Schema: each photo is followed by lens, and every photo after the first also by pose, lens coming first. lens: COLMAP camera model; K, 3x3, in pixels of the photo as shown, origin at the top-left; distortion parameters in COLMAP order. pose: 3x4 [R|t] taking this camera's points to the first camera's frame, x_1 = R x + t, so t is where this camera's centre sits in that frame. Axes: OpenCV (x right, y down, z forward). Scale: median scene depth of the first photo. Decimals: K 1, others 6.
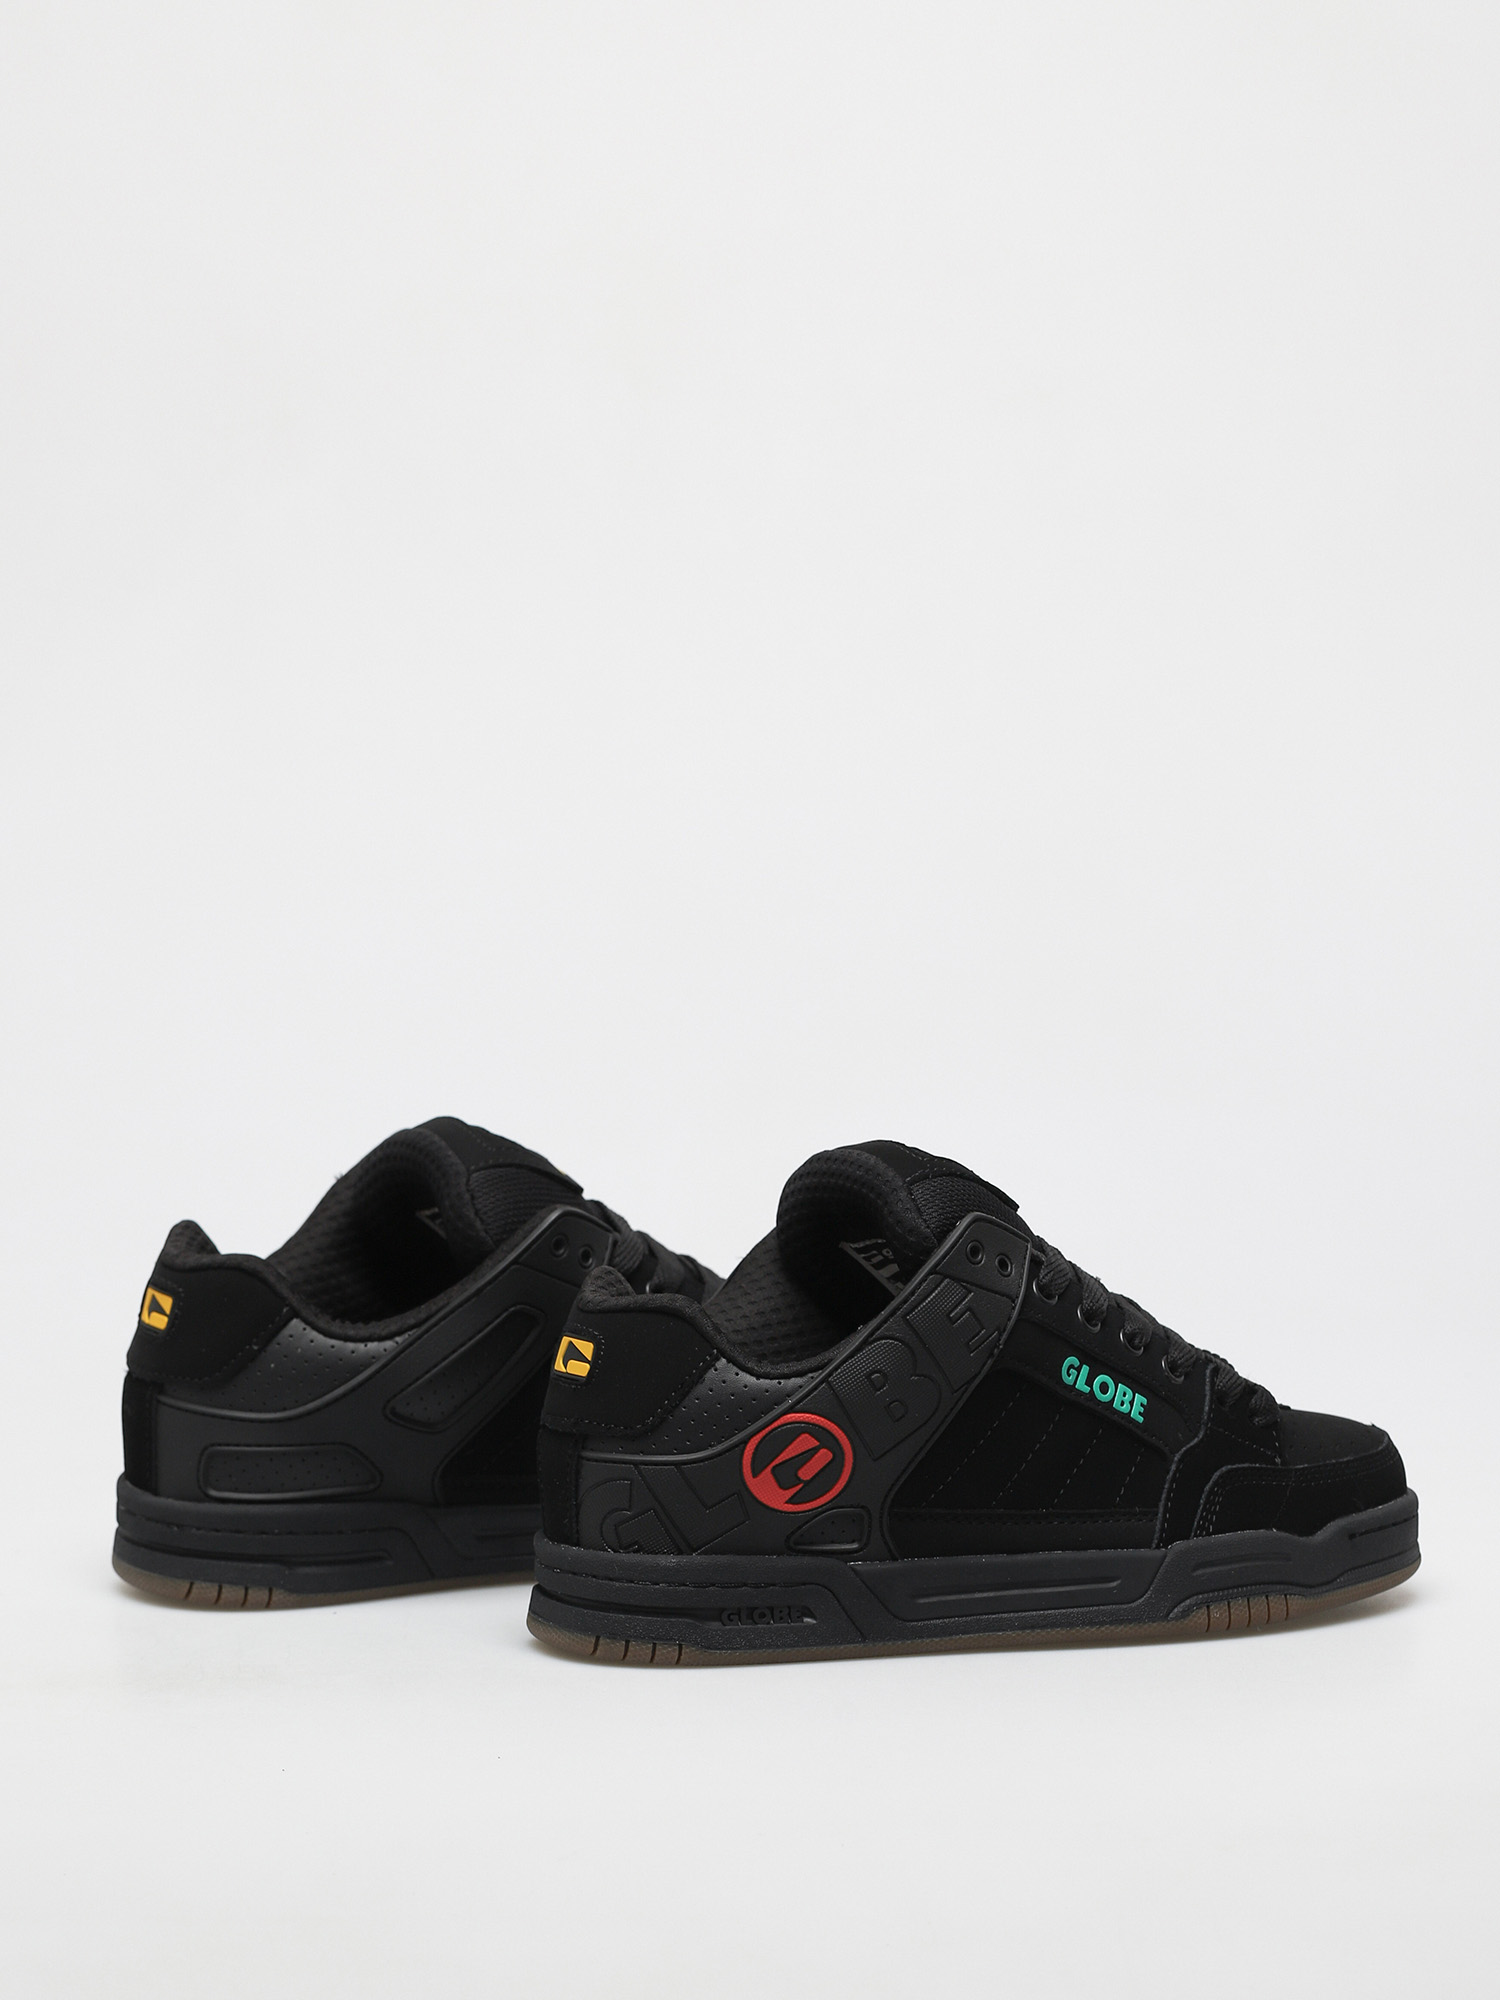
lens RADIAL K [[6918.1, 0, 749.8], [0, 6918.1, 998.9], [0, 0, 1]] dist [-0.143441, 0.000000]
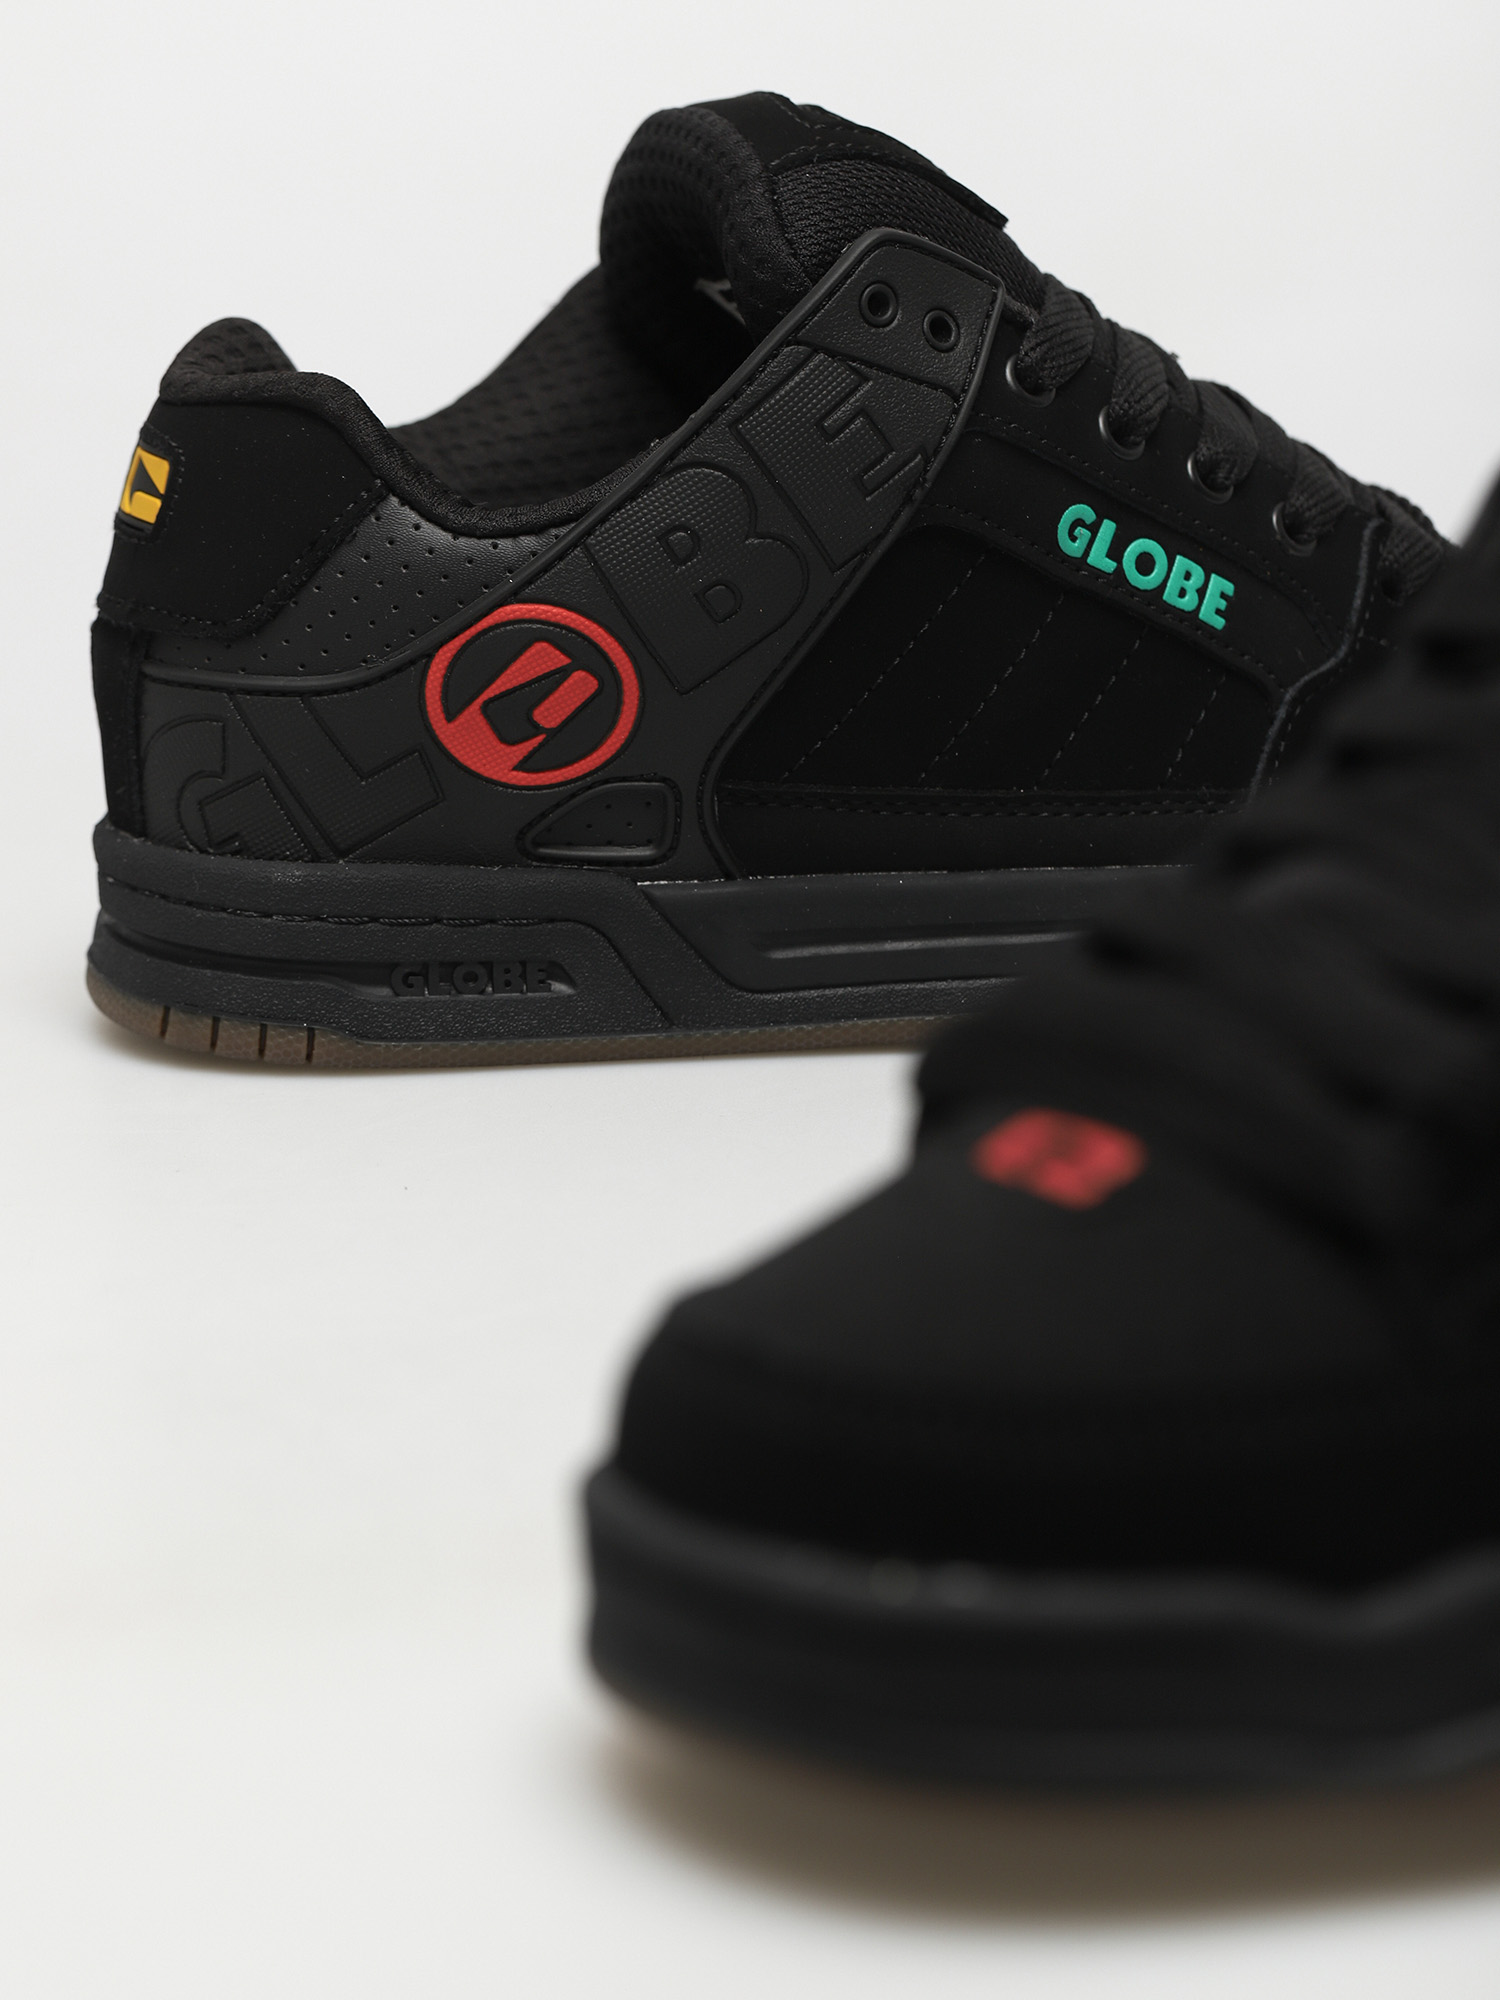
lens RADIAL K [[6918.1, 0, 749.0], [0, 6918.1, 1001.0], [0, 0, 1]] dist [-0.143441, 0.000000]
pose [[0.991316, 0.031633, -0.127640, 0.091529], [-0.013155, 0.989623, 0.143088, 0.014001], [0.130842, -0.140166, 0.981445, 0.475330]]
